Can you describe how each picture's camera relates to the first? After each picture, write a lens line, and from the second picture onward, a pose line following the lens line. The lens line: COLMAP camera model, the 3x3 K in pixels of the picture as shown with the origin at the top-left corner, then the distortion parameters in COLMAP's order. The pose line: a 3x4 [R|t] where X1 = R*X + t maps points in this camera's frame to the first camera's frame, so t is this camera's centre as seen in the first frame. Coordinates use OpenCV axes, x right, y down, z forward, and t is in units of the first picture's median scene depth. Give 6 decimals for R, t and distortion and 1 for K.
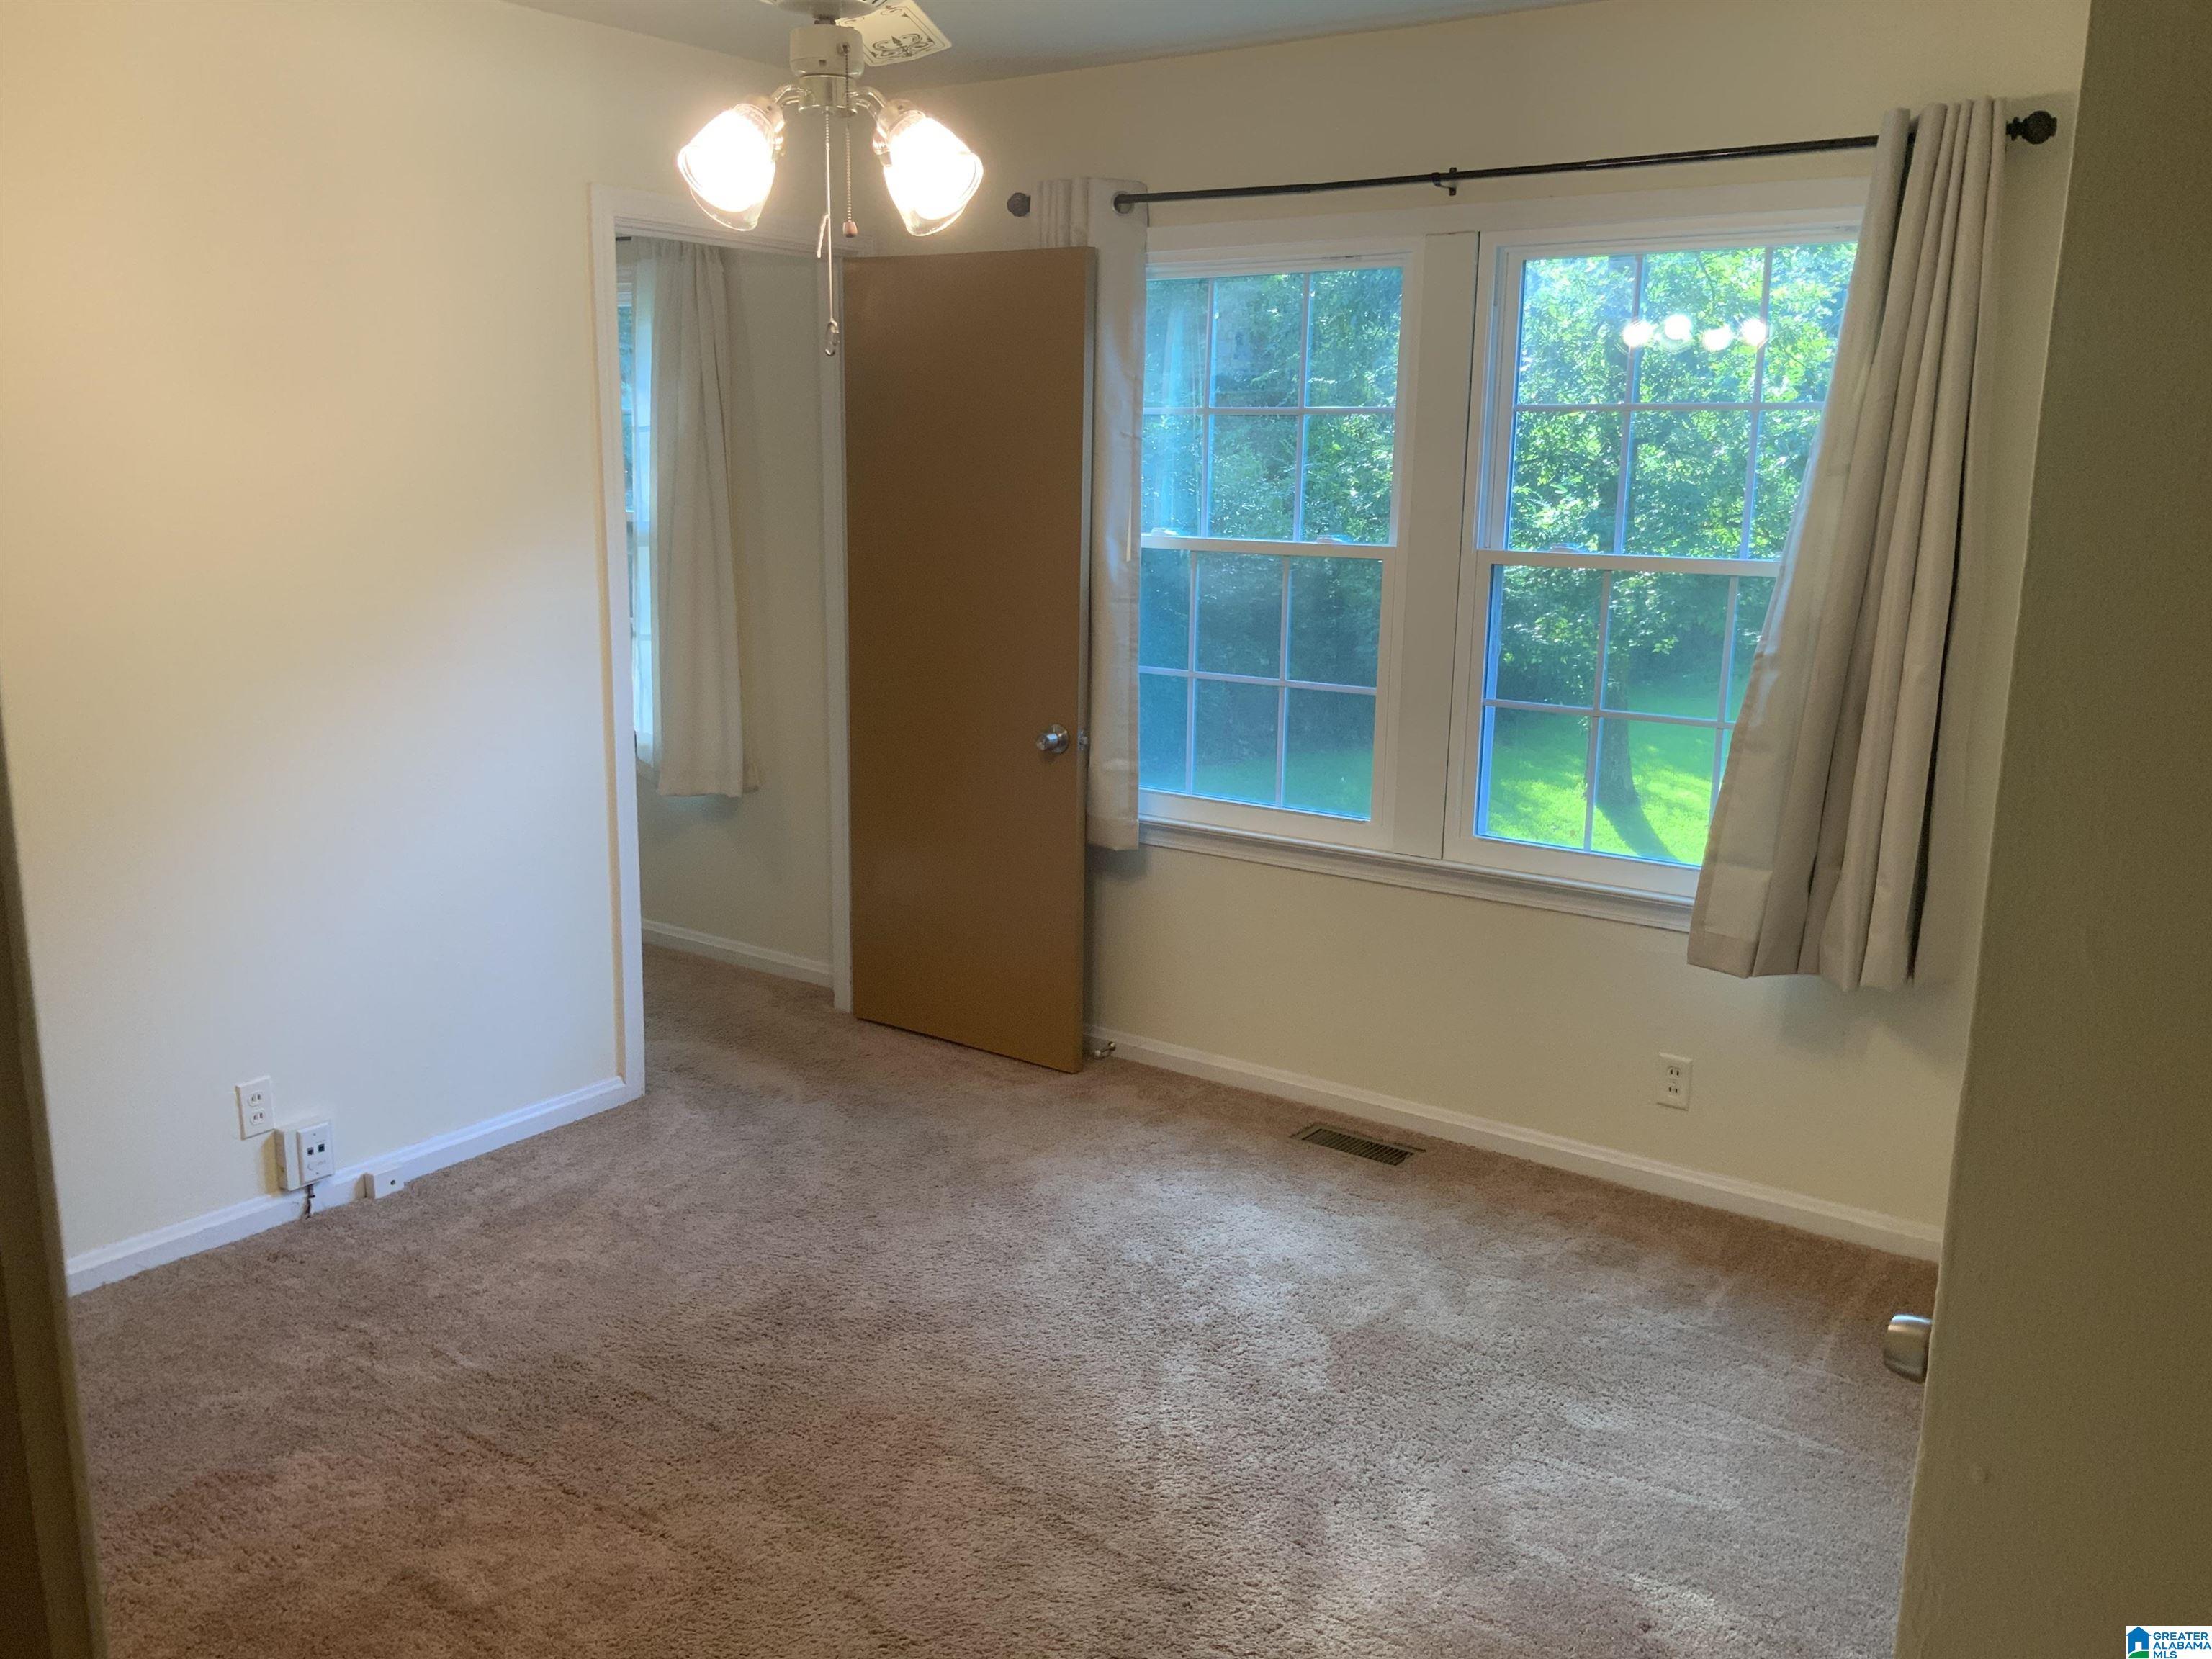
lens RADIAL K [[1813.2, 0, 1094.2], [0, 1813.2, 824.8], [0, 0, 1]] dist [0.104400, -0.210909]
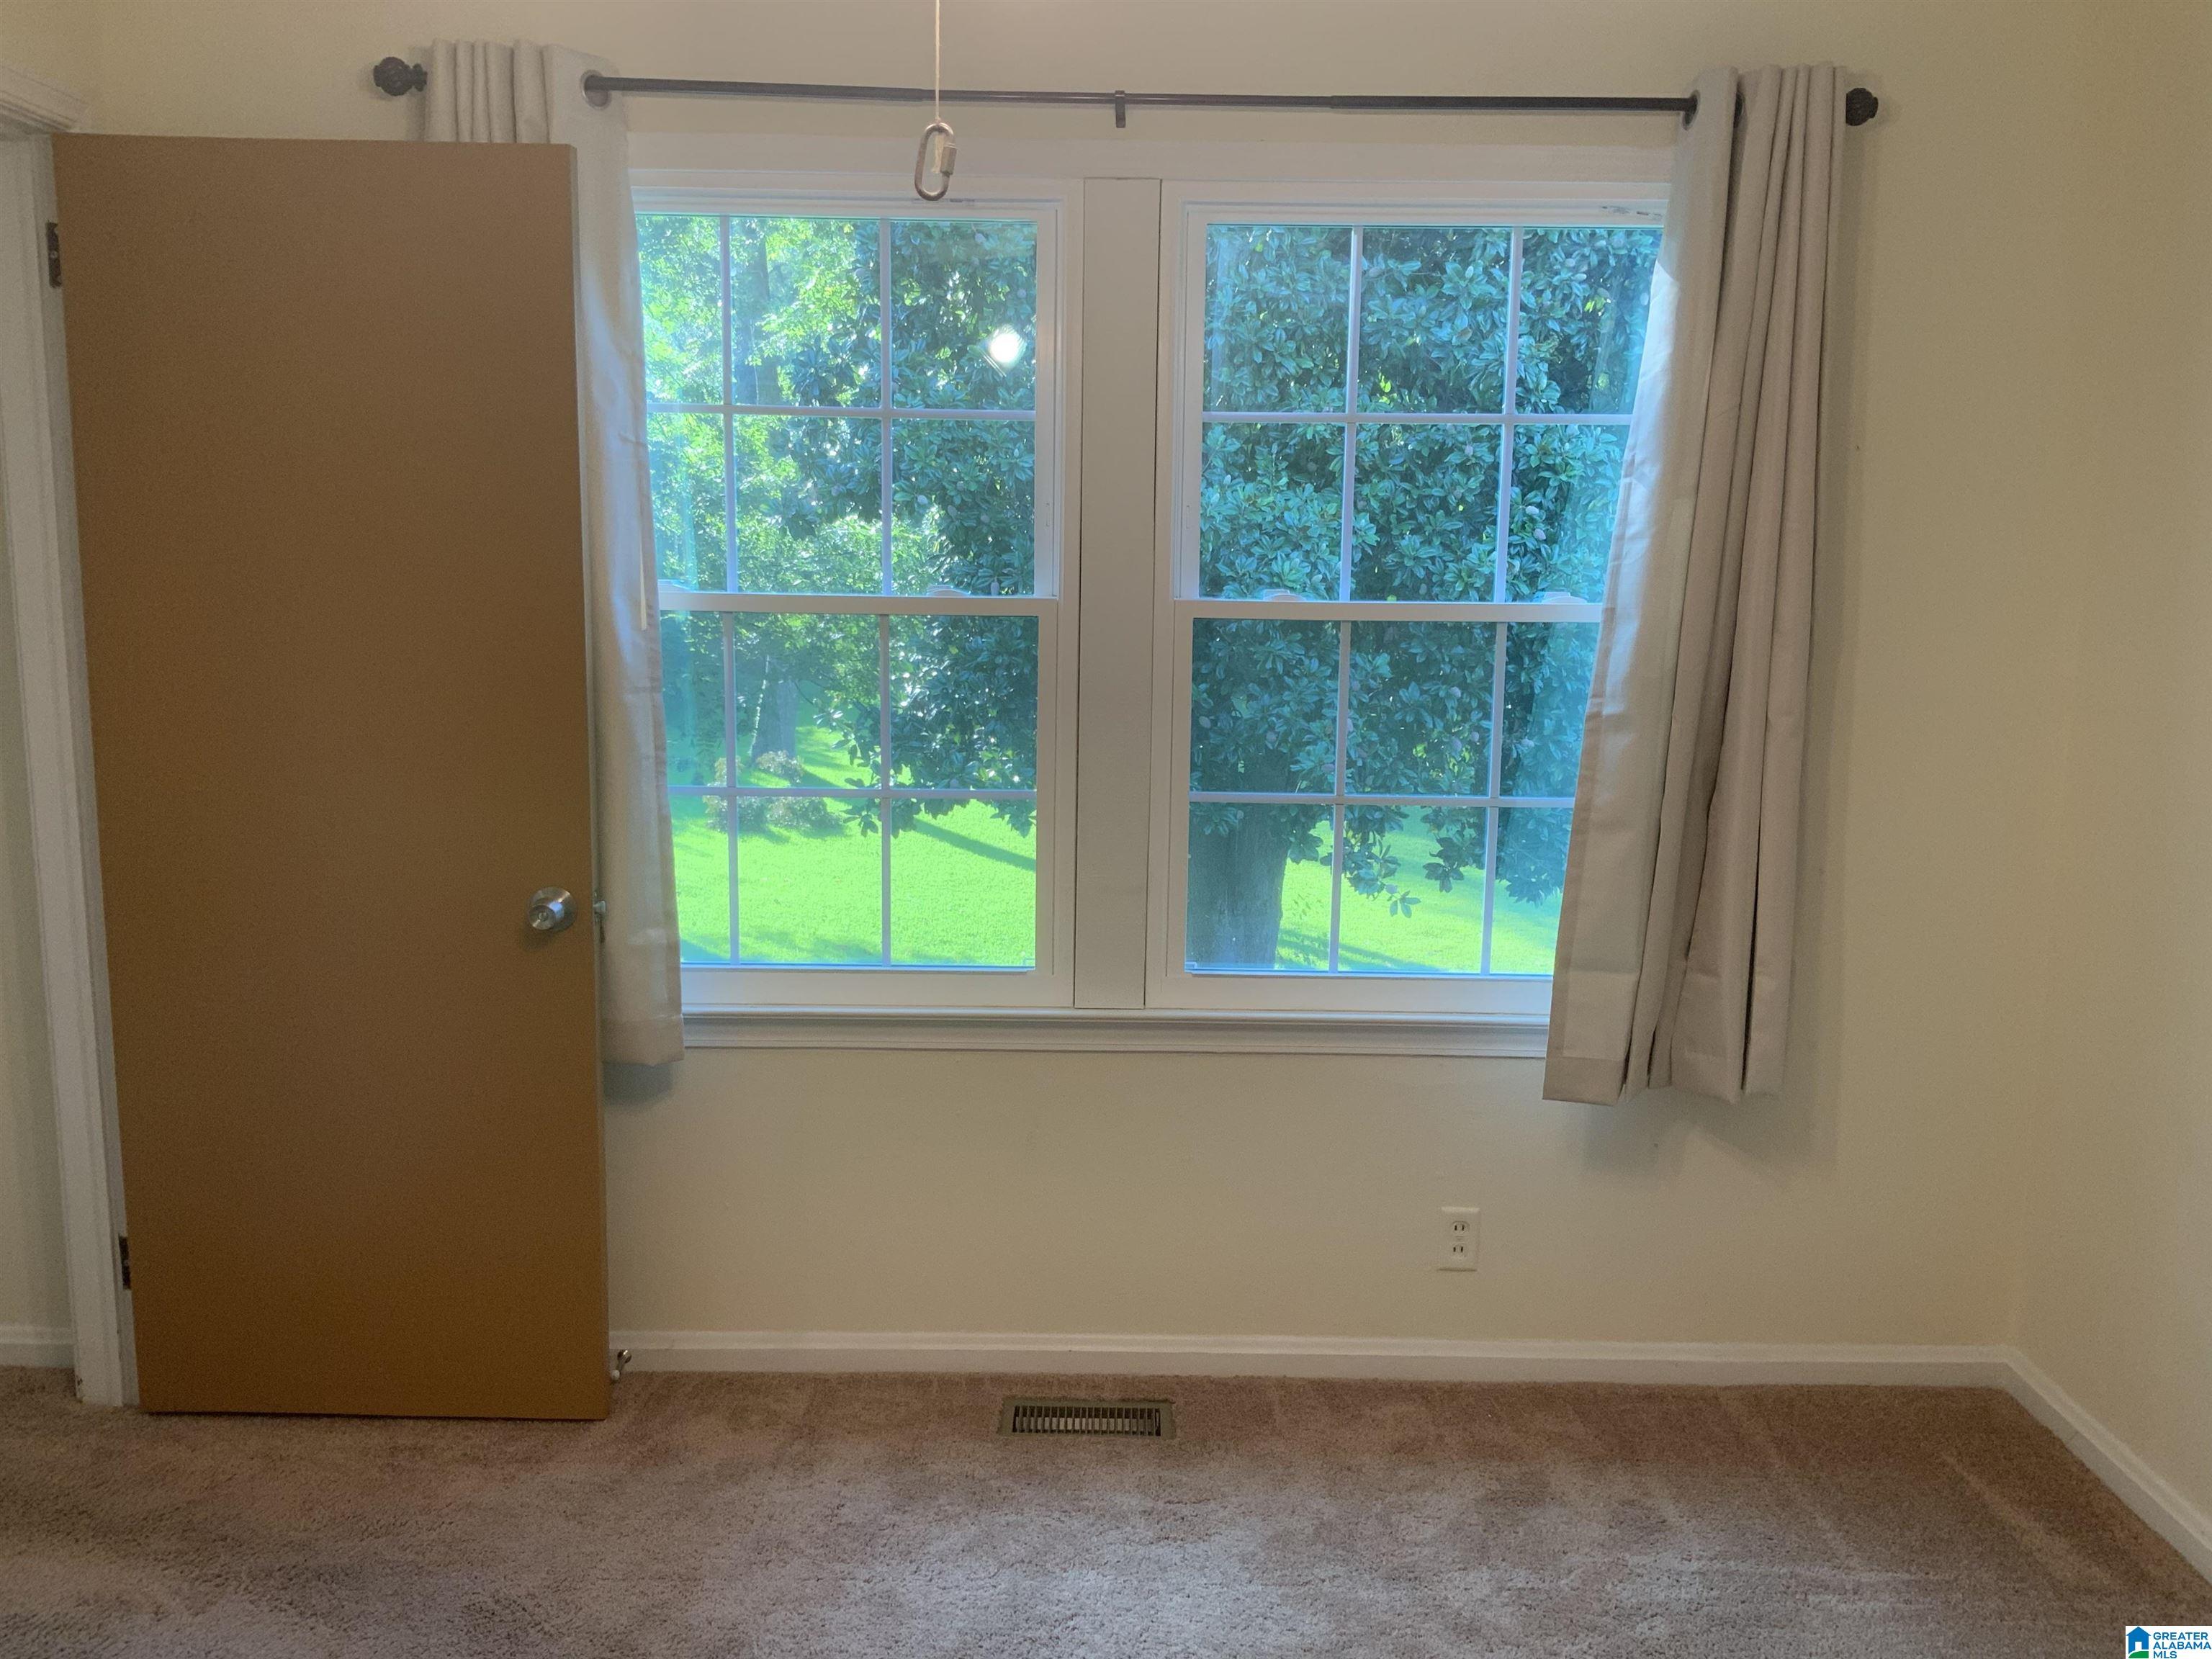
lens RADIAL K [[1813.2, 0, 1094.2], [0, 1813.2, 824.8], [0, 0, 1]] dist [0.104400, -0.210909]
pose [[0.806722, -0.094660, 0.583300, -0.244776], [0.116404, 0.993202, 0.000190, -0.056193], [-0.579352, 0.067745, 0.812257, 0.373347]]
